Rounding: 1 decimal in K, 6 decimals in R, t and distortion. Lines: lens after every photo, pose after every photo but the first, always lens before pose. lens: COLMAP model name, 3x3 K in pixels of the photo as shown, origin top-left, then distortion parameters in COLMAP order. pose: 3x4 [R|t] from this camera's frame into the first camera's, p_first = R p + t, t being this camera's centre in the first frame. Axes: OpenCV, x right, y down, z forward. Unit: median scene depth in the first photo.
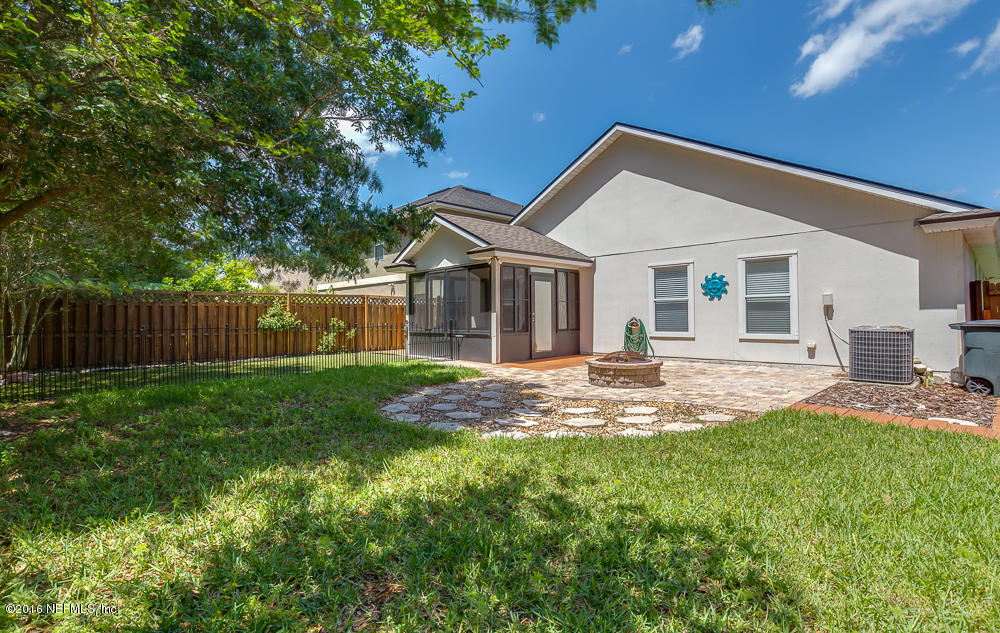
lens RADIAL K [[470.6, 0, 494.3], [0, 470.6, 314.6], [0, 0, 1]] dist [-0.016692, -0.000068]
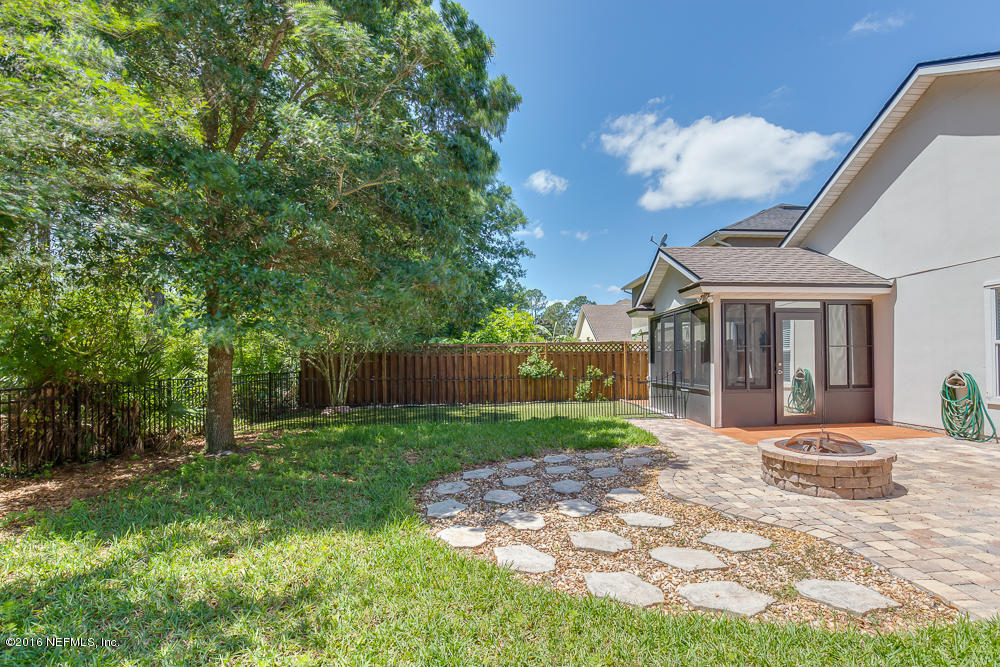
lens RADIAL K [[466.3, 0, 520.5], [0, 466.3, 359.4], [0, 0, 1]] dist [-0.031028, 0.004552]
pose [[0.770522, -0.001752, -0.637411, 0.218410], [0.007675, 0.999949, 0.006530, -0.016672], [0.637368, -0.009924, 0.770496, 0.166103]]
